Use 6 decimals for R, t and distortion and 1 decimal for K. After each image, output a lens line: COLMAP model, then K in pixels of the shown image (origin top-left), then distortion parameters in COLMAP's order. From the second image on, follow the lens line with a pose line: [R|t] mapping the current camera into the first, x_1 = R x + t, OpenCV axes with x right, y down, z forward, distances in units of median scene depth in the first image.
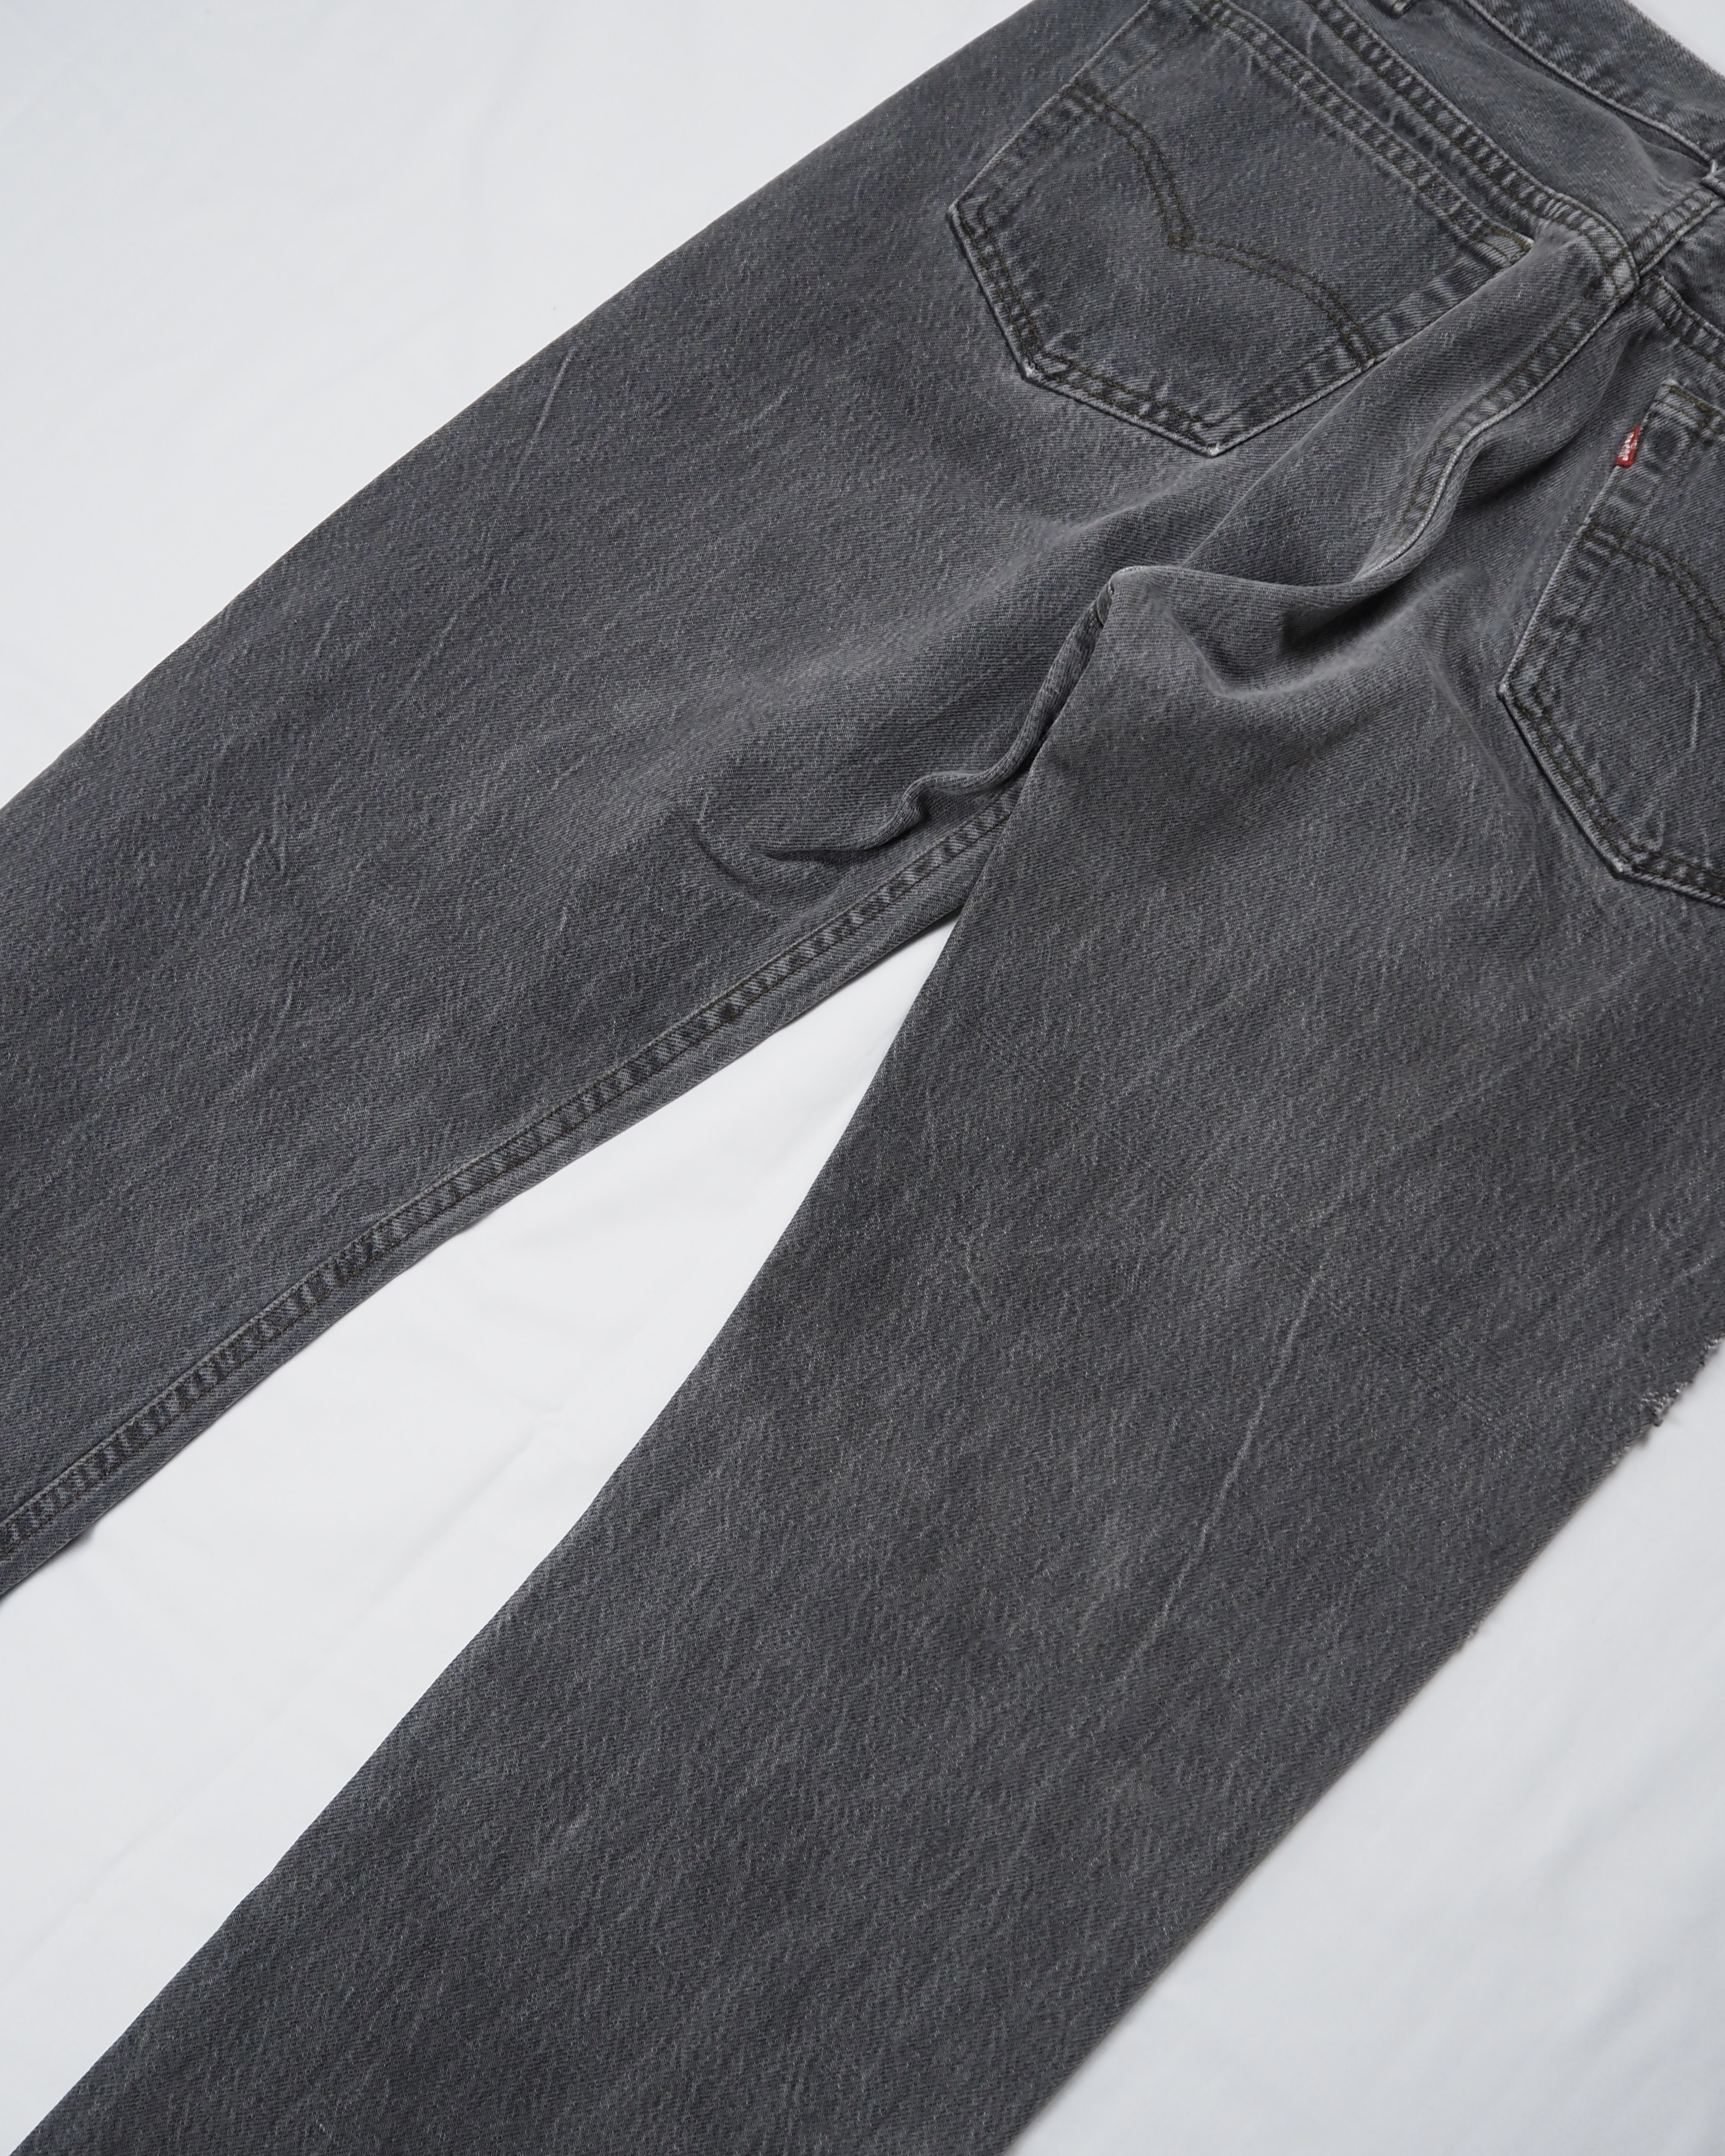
lens RADIAL K [[2398.4, 0, 783.9], [0, 2398.4, 1060.9], [0, 0, 1]] dist [-0.054261, 0.044840]
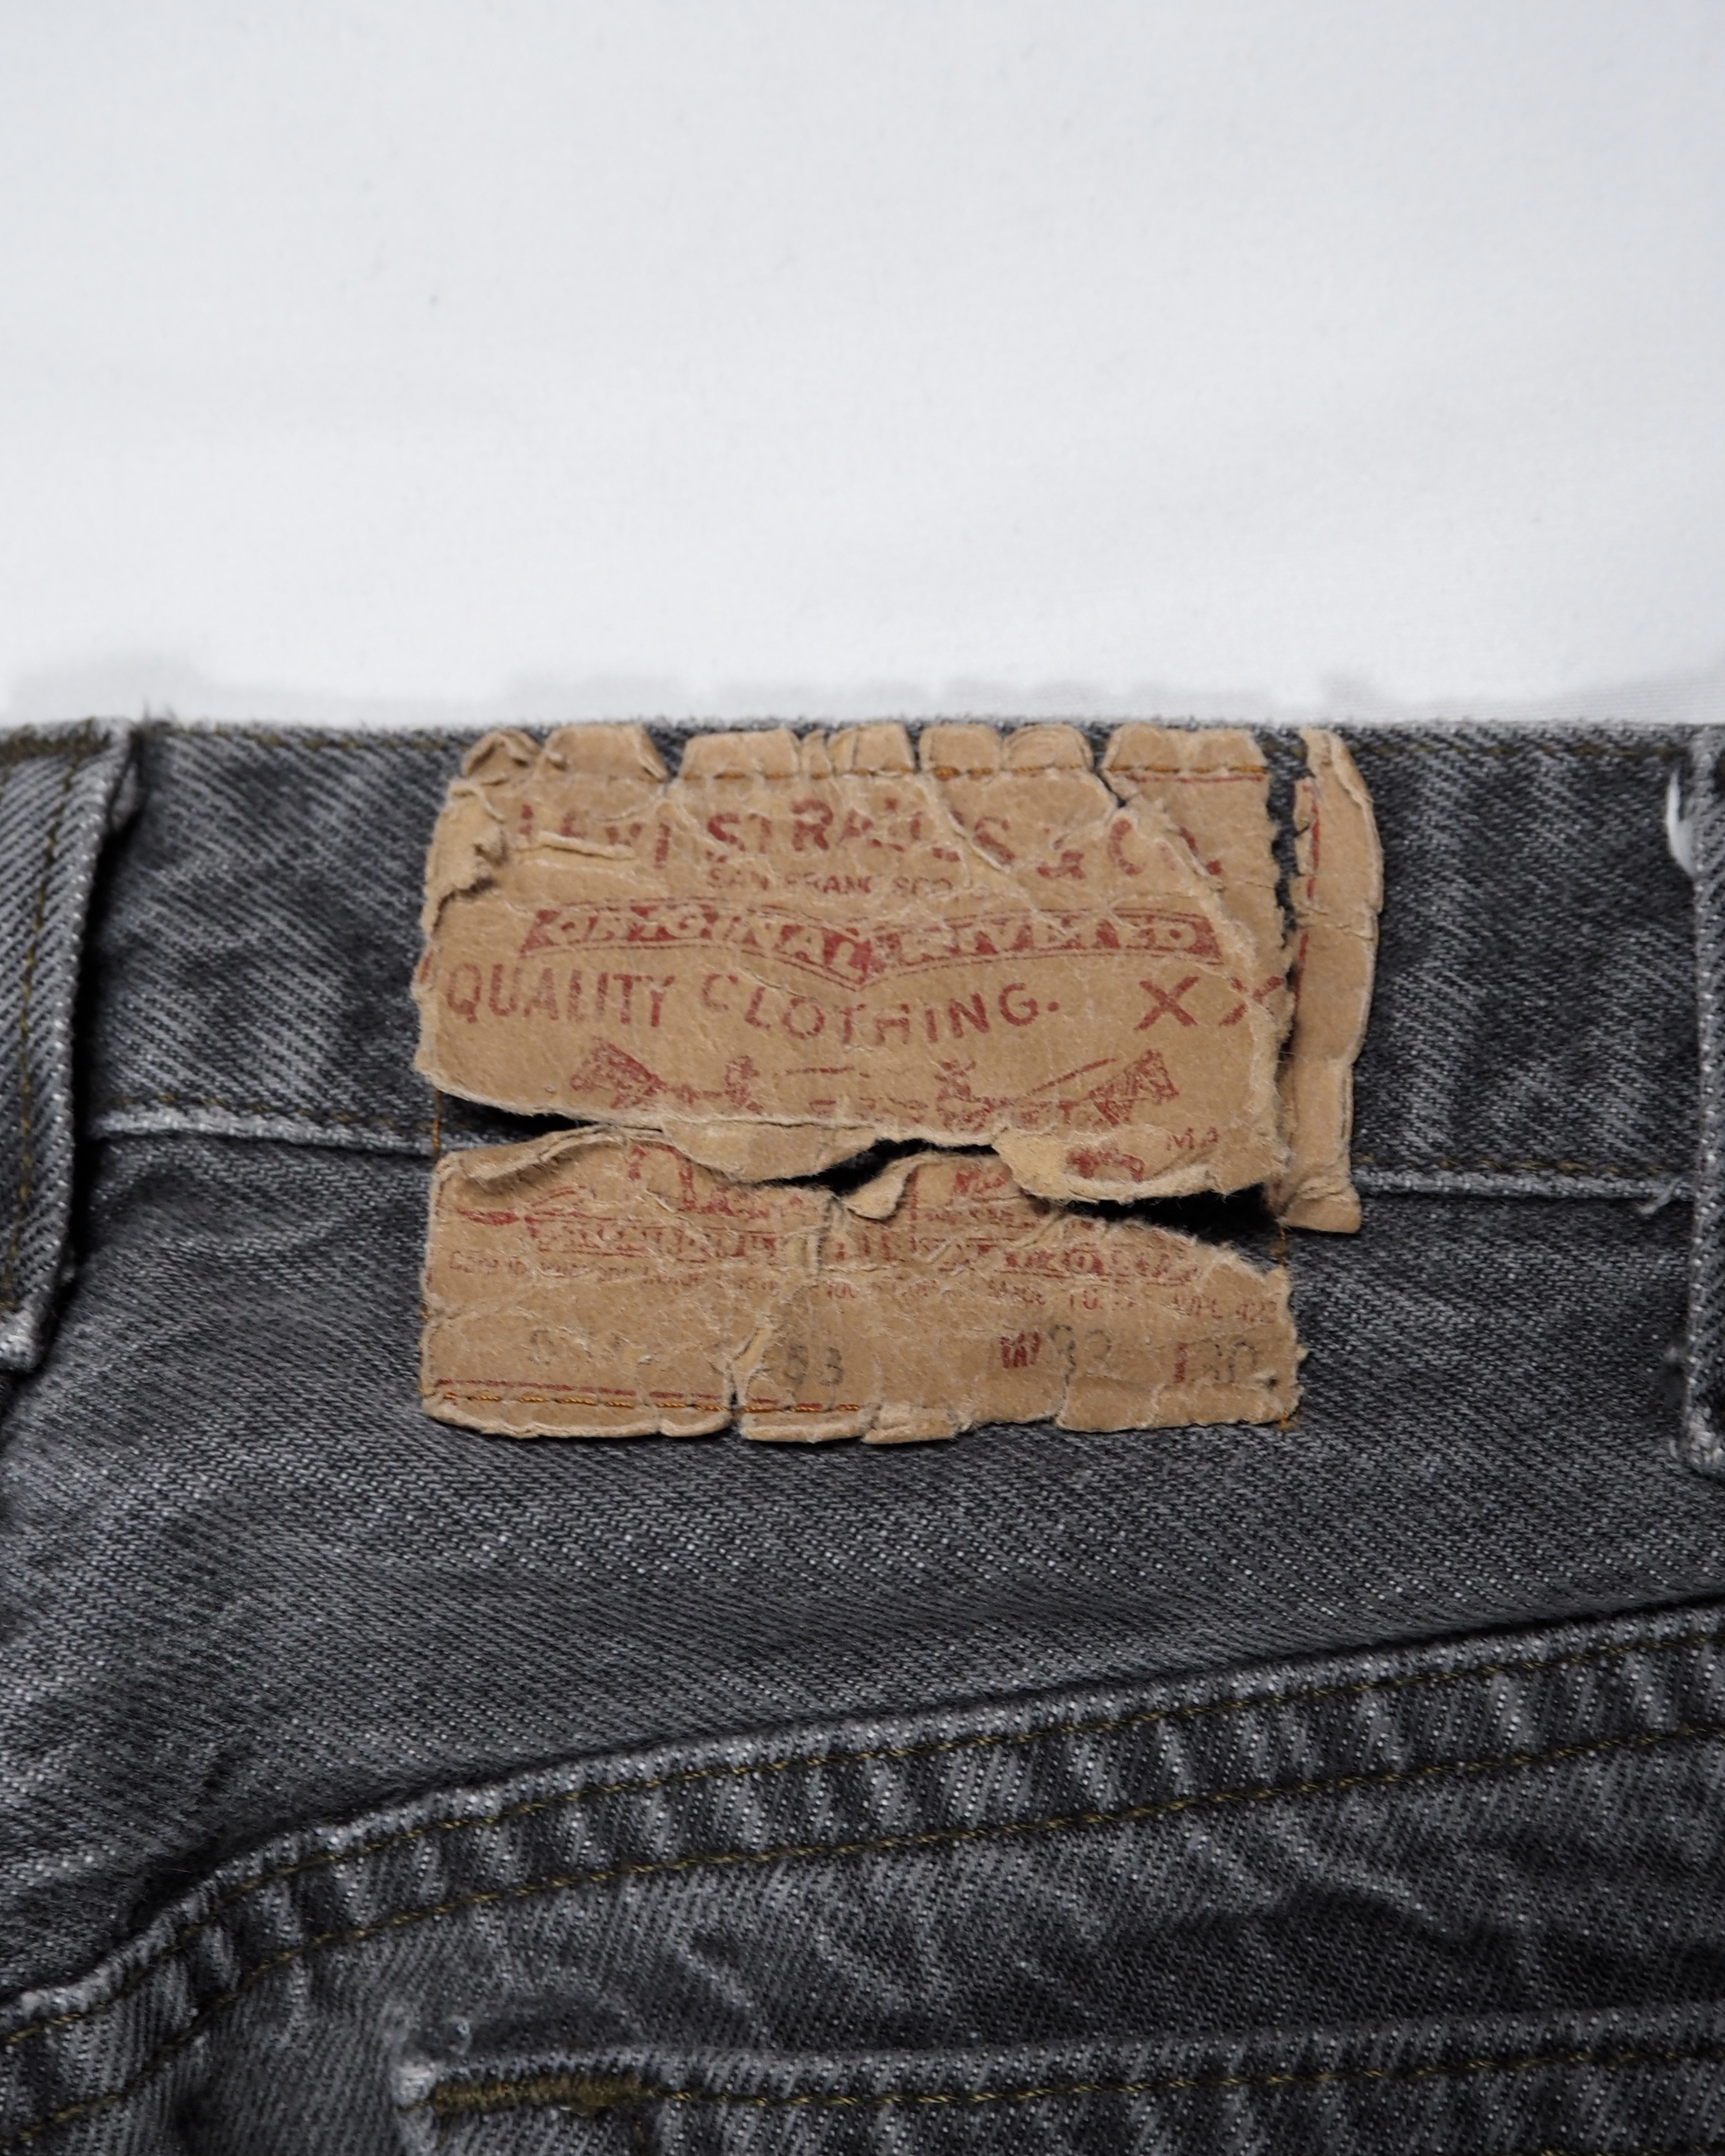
lens RADIAL K [[3423.0, 0, 809.5], [0, 3423.0, 1079.3], [0, 0, 1]] dist [0.004598, 0.072364]
pose [[0.691457, -0.720045, 0.058506, 0.461603], [0.710094, 0.692324, 0.128275, -0.377628], [-0.132869, -0.047151, 0.990011, 0.686438]]
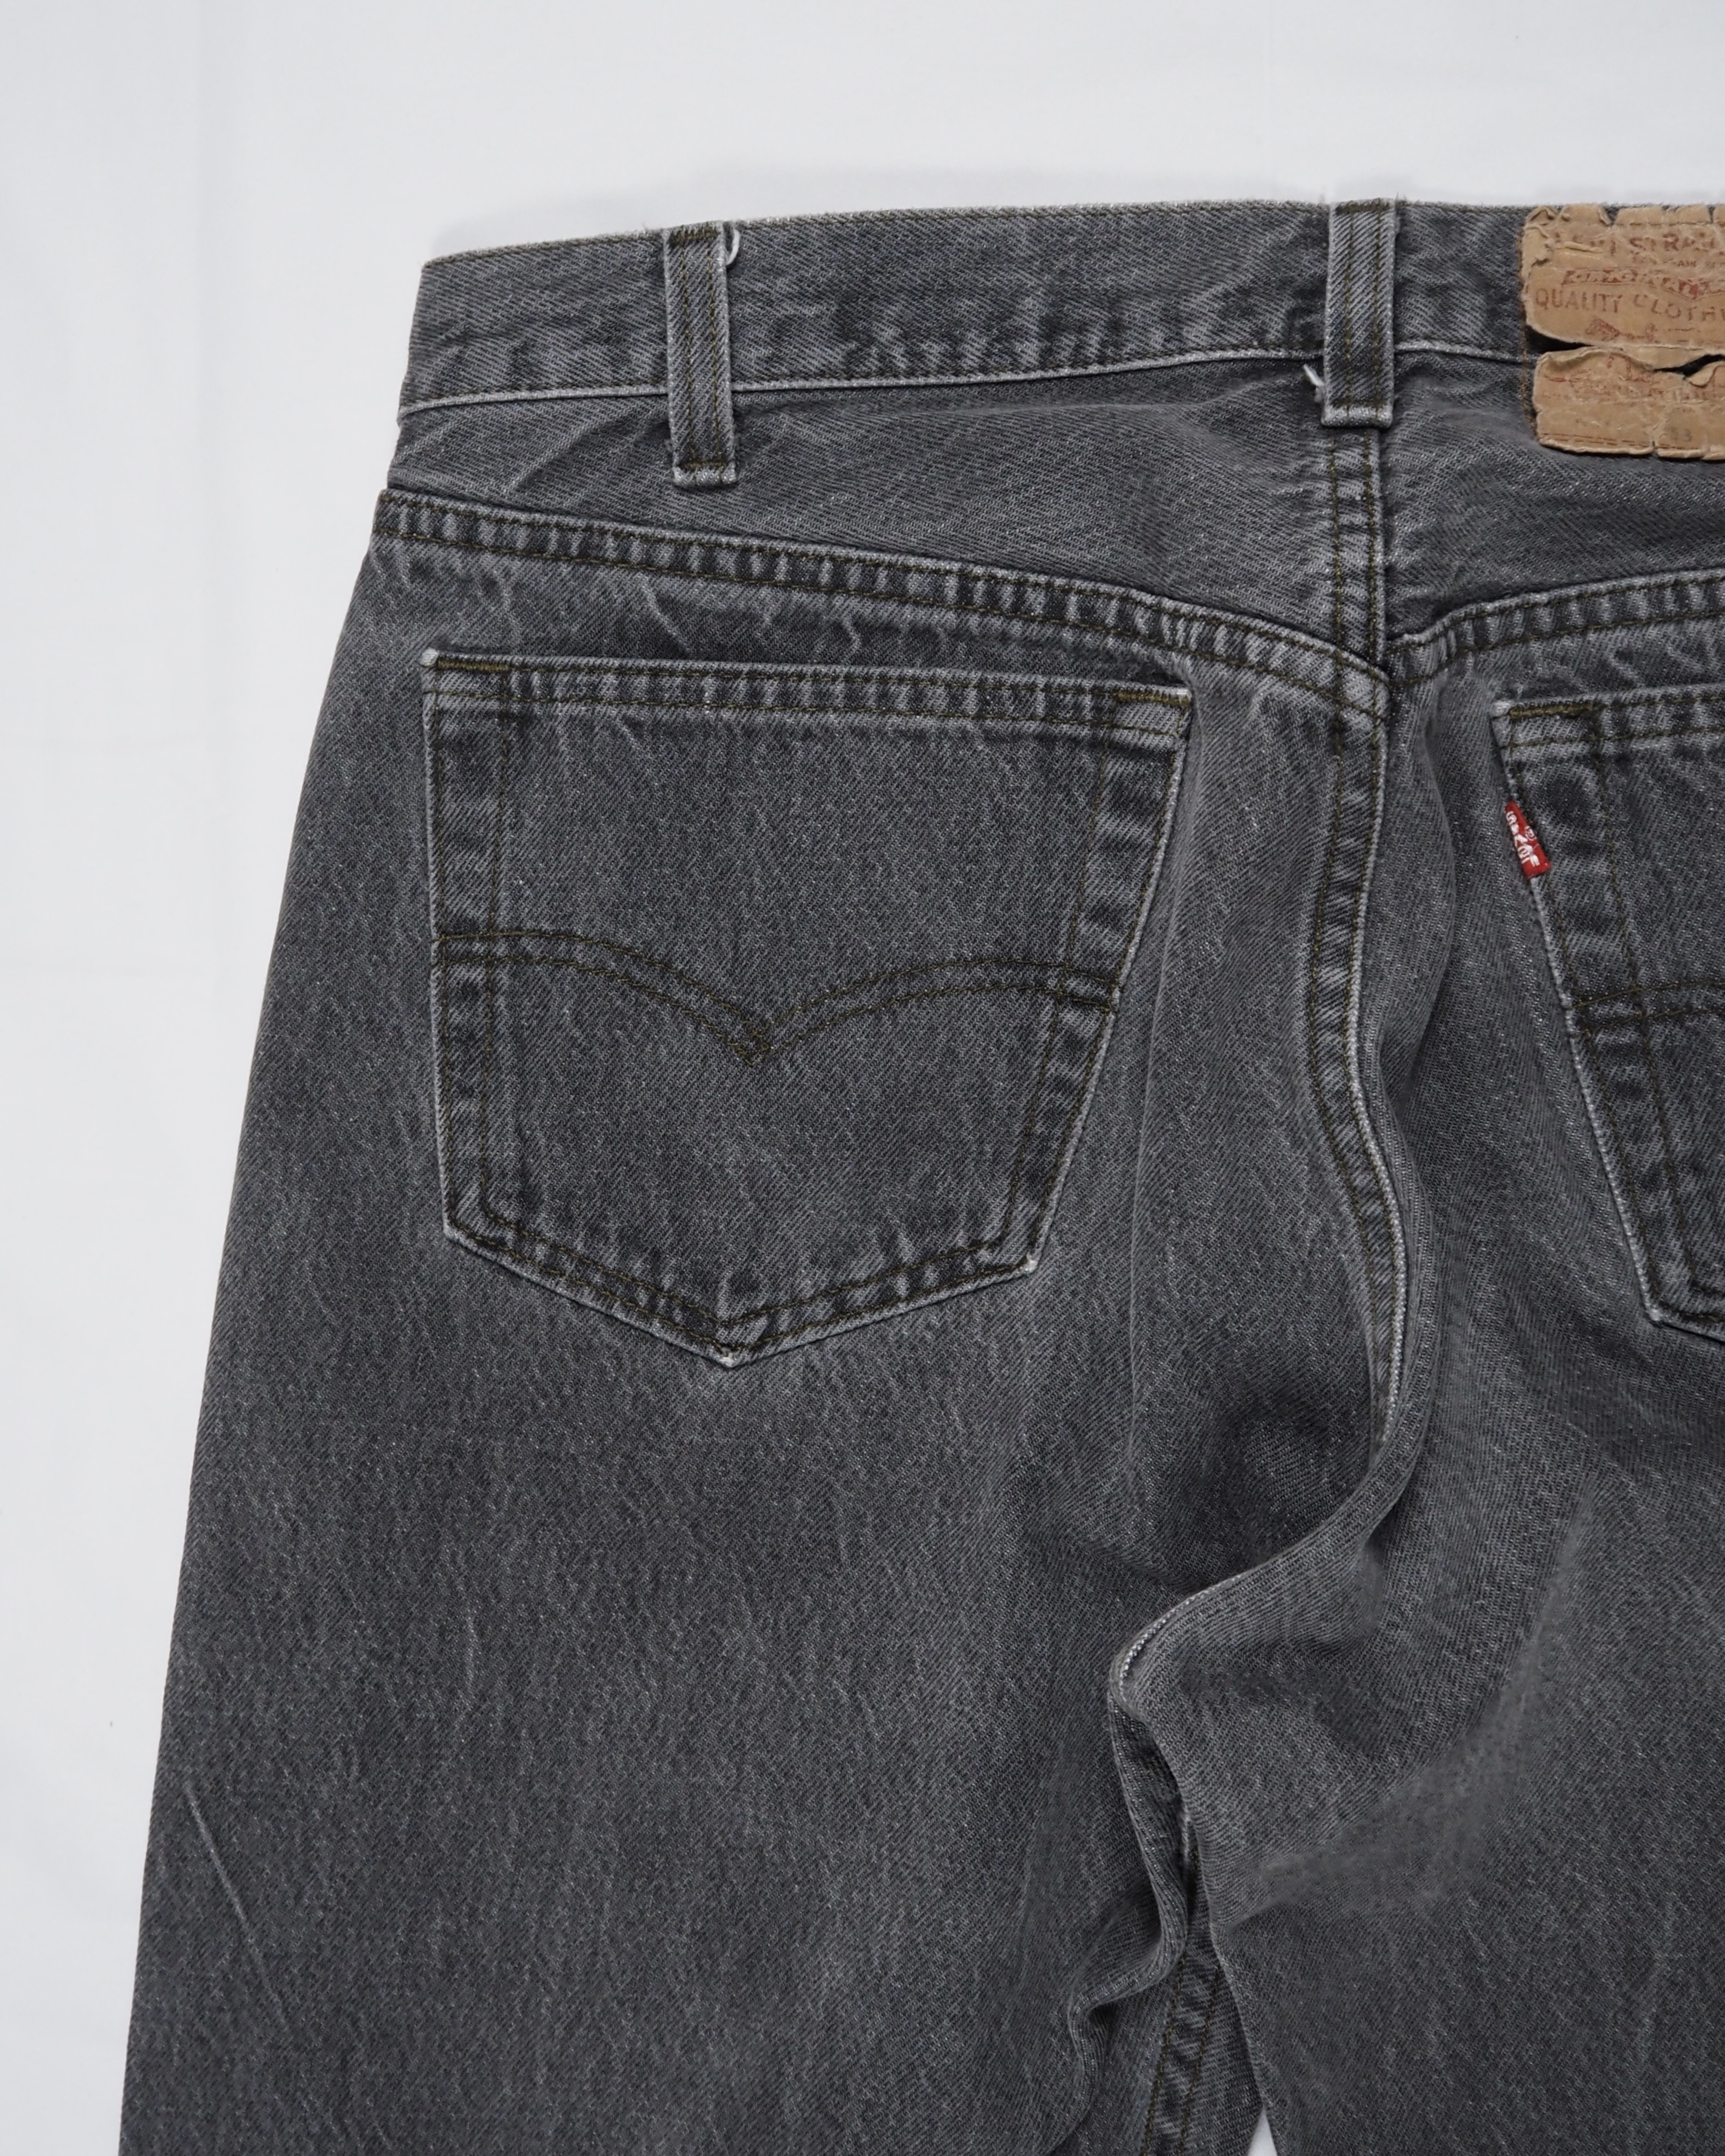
lens RADIAL K [[2764.1, 0, 653.2], [0, 2764.1, 1026.7], [0, 0, 1]] dist [-0.050344, 0.032959]
pose [[0.719757, -0.692130, -0.053907, 0.199508], [0.692404, 0.710076, 0.127942, -0.483581], [-0.050274, -0.129412, 0.990316, 0.295613]]
